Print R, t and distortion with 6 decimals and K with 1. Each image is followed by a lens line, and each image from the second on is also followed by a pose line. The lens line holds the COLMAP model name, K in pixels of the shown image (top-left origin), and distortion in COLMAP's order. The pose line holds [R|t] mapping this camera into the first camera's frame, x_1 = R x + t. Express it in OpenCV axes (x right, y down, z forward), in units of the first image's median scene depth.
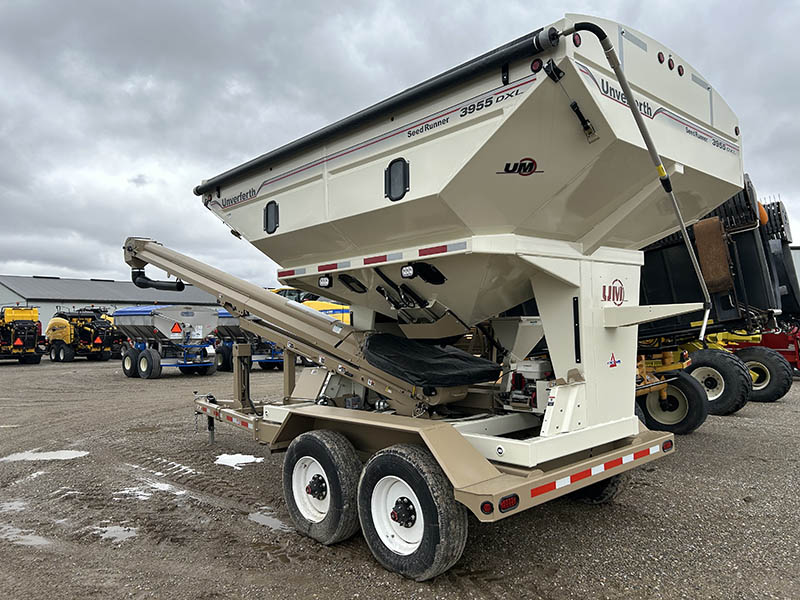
lens RADIAL K [[596.0, 0, 400.0], [0, 596.0, 300.0], [0, 0, 1]] dist [0.073325, -0.077857]
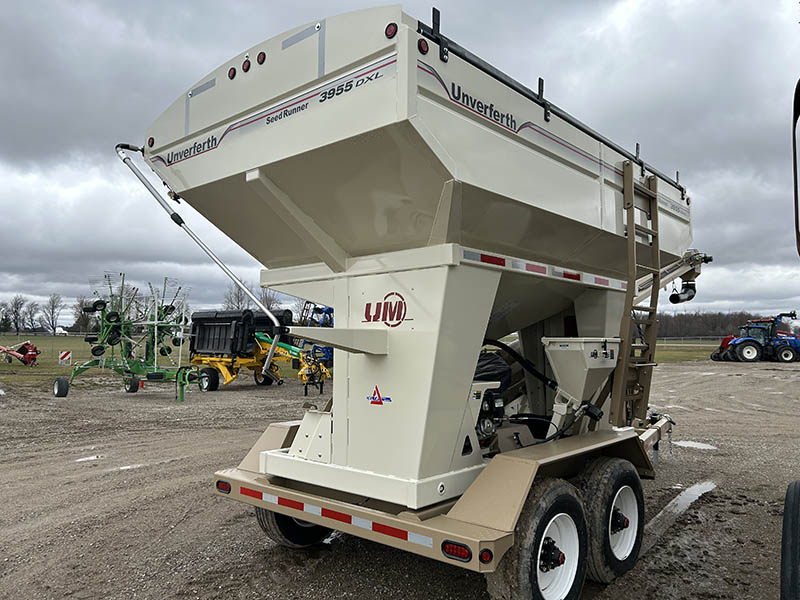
lens RADIAL K [[596.0, 0, 400.0], [0, 596.0, 300.0], [0, 0, 1]] dist [0.073325, -0.077857]
pose [[0.090088, -0.050062, -0.994675, 1.153308], [0.040058, 0.998110, -0.046607, 0.011618], [0.995128, -0.035646, 0.091923, 0.965638]]
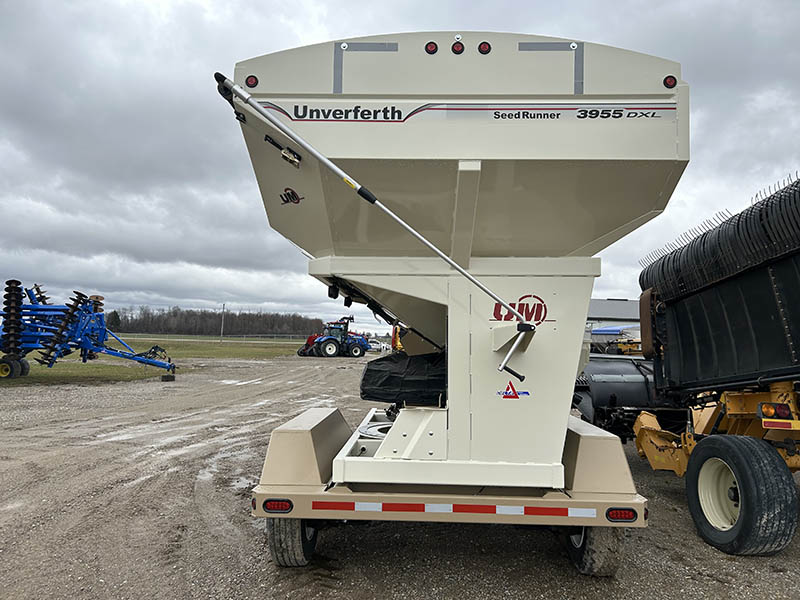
lens RADIAL K [[596.0, 0, 400.0], [0, 596.0, 300.0], [0, 0, 1]] dist [0.073325, -0.077857]
pose [[0.705201, -0.016147, -0.708823, 0.848726], [-0.004287, 0.999625, -0.027036, -0.004060], [0.708994, 0.022105, 0.704868, 0.290957]]
